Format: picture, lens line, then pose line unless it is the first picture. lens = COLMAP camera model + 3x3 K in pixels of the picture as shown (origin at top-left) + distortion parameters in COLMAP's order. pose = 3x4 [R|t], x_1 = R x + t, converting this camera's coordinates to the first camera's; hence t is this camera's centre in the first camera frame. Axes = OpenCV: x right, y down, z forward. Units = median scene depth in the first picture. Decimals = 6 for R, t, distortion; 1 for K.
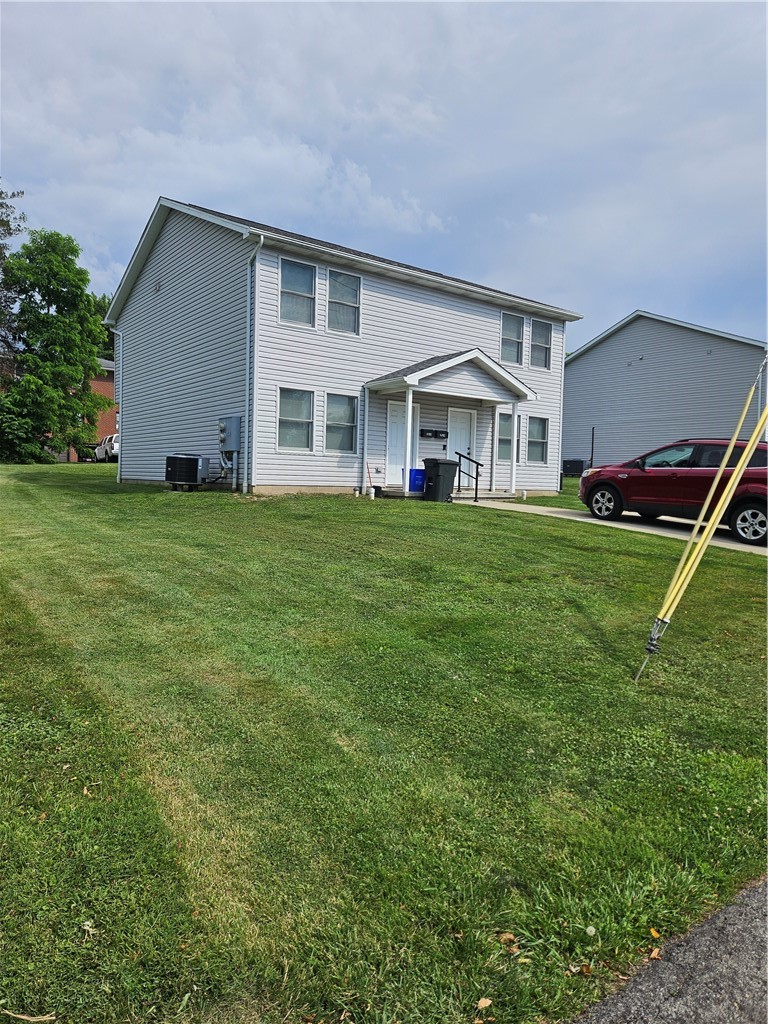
lens RADIAL K [[700.3, 0, 384.0], [0, 700.3, 512.0], [0, 0, 1]] dist [0.070791, -0.066325]
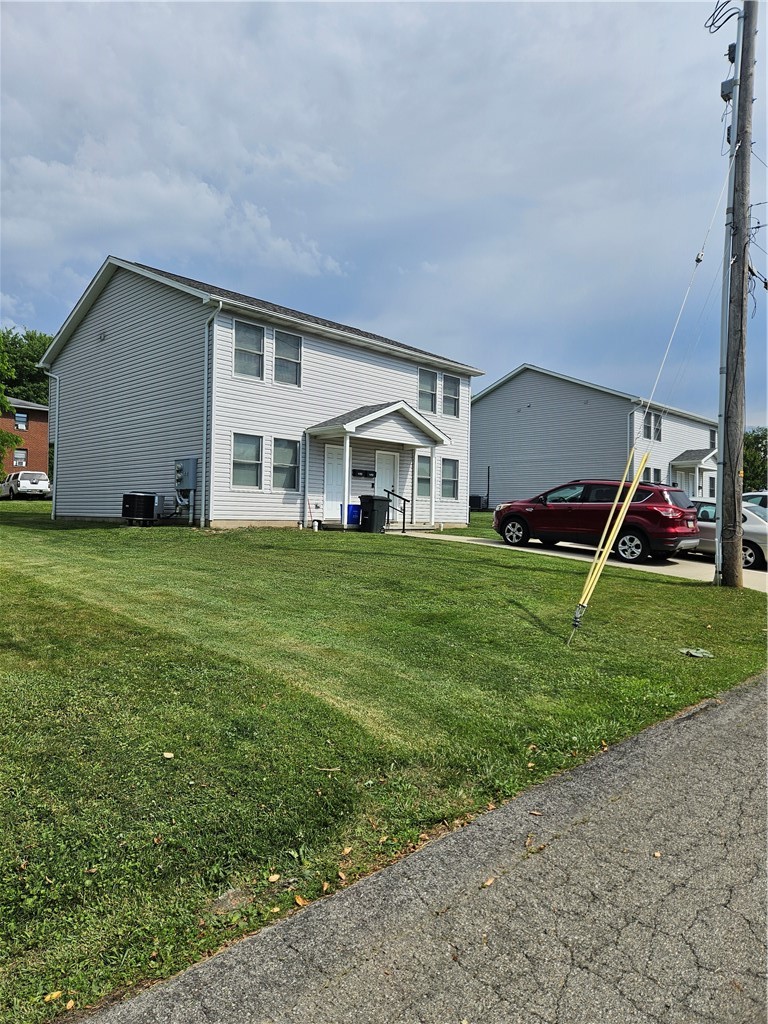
lens RADIAL K [[700.3, 0, 384.0], [0, 700.3, 512.0], [0, 0, 1]] dist [0.070791, -0.066325]
pose [[0.988326, -0.006800, 0.152204, -0.079886], [0.014574, 0.998642, -0.050016, 0.008585], [-0.151657, 0.051650, 0.987083, -0.134365]]
